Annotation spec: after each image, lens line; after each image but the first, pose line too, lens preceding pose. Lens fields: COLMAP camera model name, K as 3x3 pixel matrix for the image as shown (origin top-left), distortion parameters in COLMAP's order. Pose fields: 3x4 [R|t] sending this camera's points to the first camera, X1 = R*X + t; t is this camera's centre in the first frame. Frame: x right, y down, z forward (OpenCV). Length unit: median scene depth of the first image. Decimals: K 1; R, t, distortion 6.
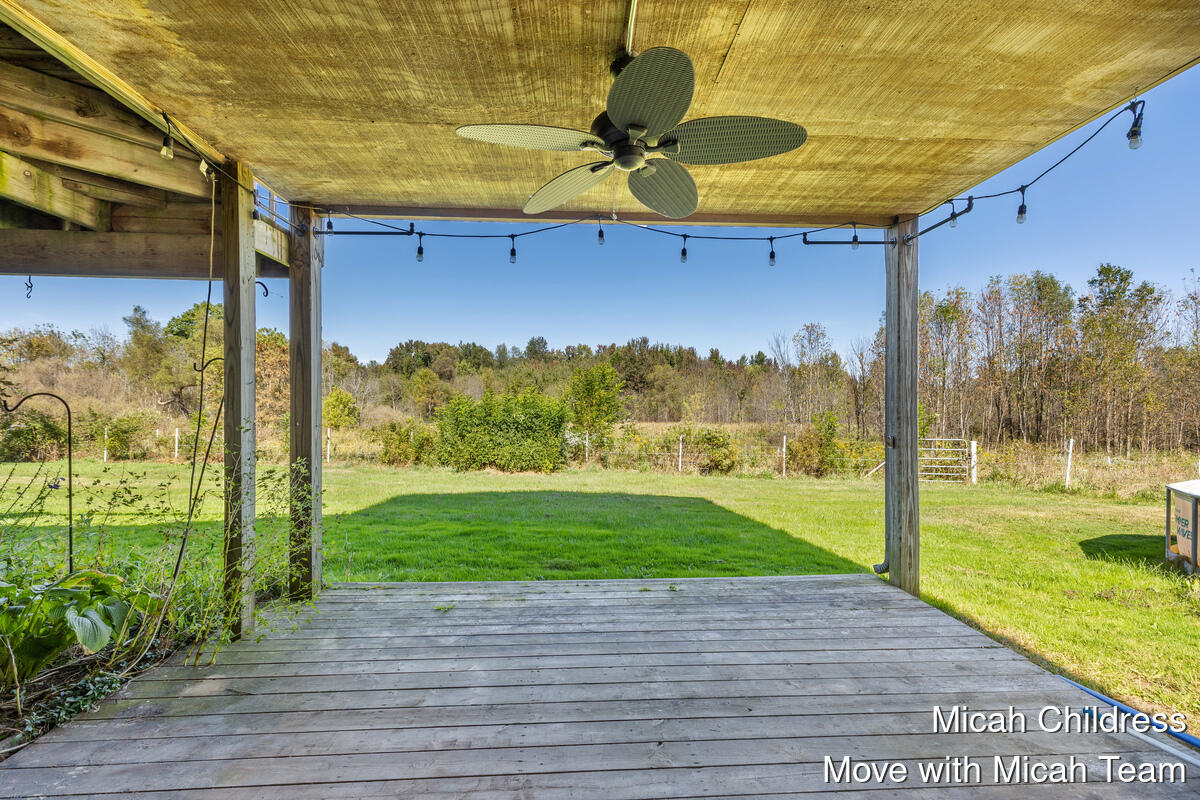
lens RADIAL K [[553.8, 0, 595.8], [0, 553.8, 403.2], [0, 0, 1]] dist [0.000142, 0.000255]
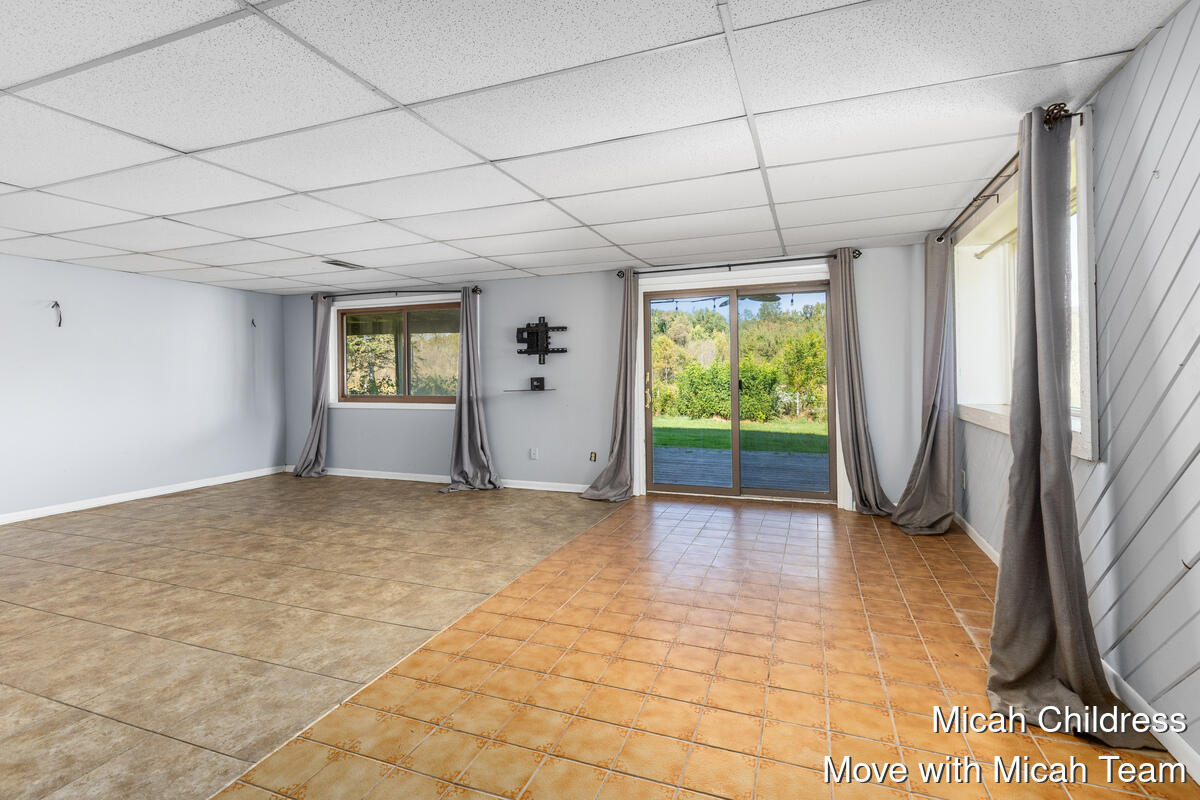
lens RADIAL K [[553.8, 0, 602.3], [0, 553.8, 370.3], [0, 0, 1]] dist [0.000142, 0.000255]
pose [[0.919698, -0.002545, -0.392619, 0.068774], [0.005434, 0.999966, 0.006249, -0.004774], [0.392589, -0.007881, 0.919680, -0.286746]]
